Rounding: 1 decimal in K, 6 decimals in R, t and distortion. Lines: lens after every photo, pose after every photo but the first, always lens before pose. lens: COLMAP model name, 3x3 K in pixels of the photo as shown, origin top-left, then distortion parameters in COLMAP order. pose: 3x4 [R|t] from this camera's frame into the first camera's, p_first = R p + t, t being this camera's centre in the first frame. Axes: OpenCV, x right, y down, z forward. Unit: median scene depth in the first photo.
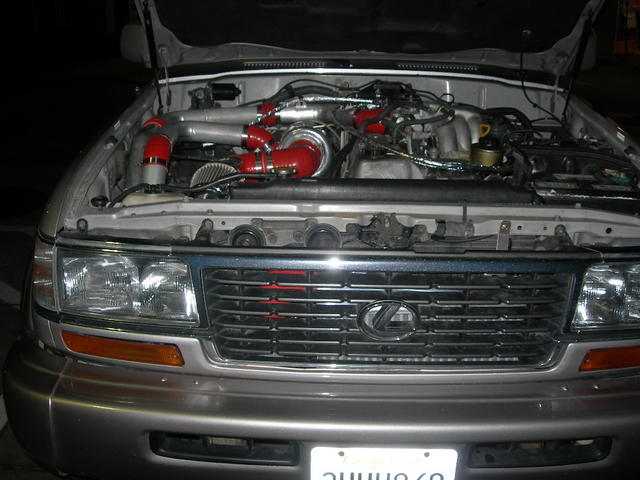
lens RADIAL K [[713.3, 0, 320.0], [0, 713.3, 240.0], [0, 0, 1]] dist [-0.179192, 0.032190]
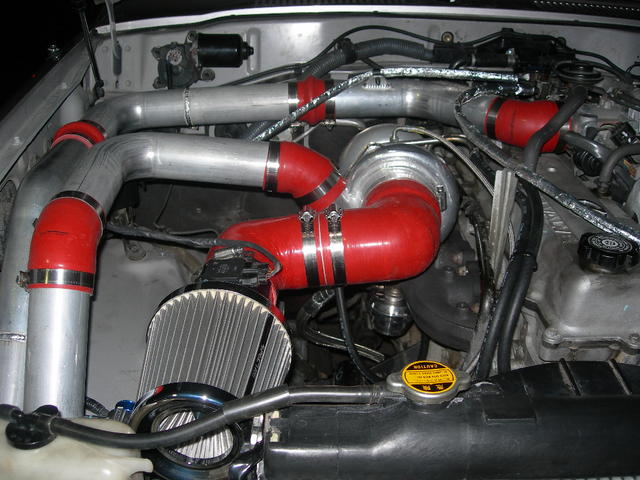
lens RADIAL K [[713.3, 0, 320.0], [0, 713.3, 240.0], [0, 0, 1]] dist [-0.179192, 0.032190]
pose [[0.999872, -0.002565, 0.015813, -0.078150], [0.000557, 0.992061, 0.125758, -0.149909], [-0.016011, -0.125733, 0.991935, 0.512994]]
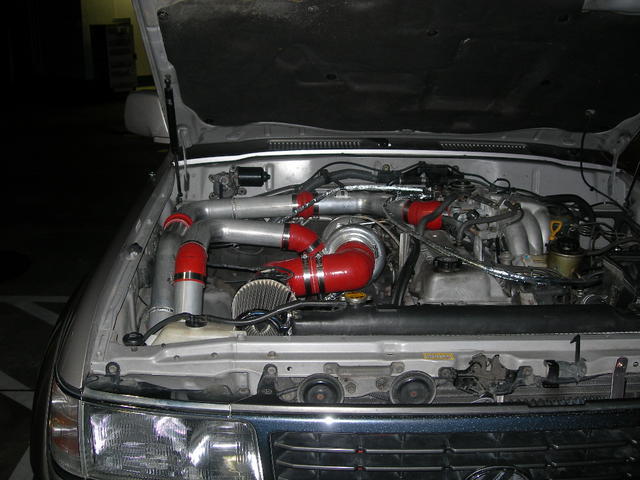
lens RADIAL K [[713.3, 0, 320.0], [0, 713.3, 240.0], [0, 0, 1]] dist [-0.179192, 0.032190]
pose [[0.999280, -0.008922, 0.036867, -0.091319], [0.010954, 0.998412, -0.055263, -0.088885], [-0.036315, 0.055627, 0.997791, 0.123577]]
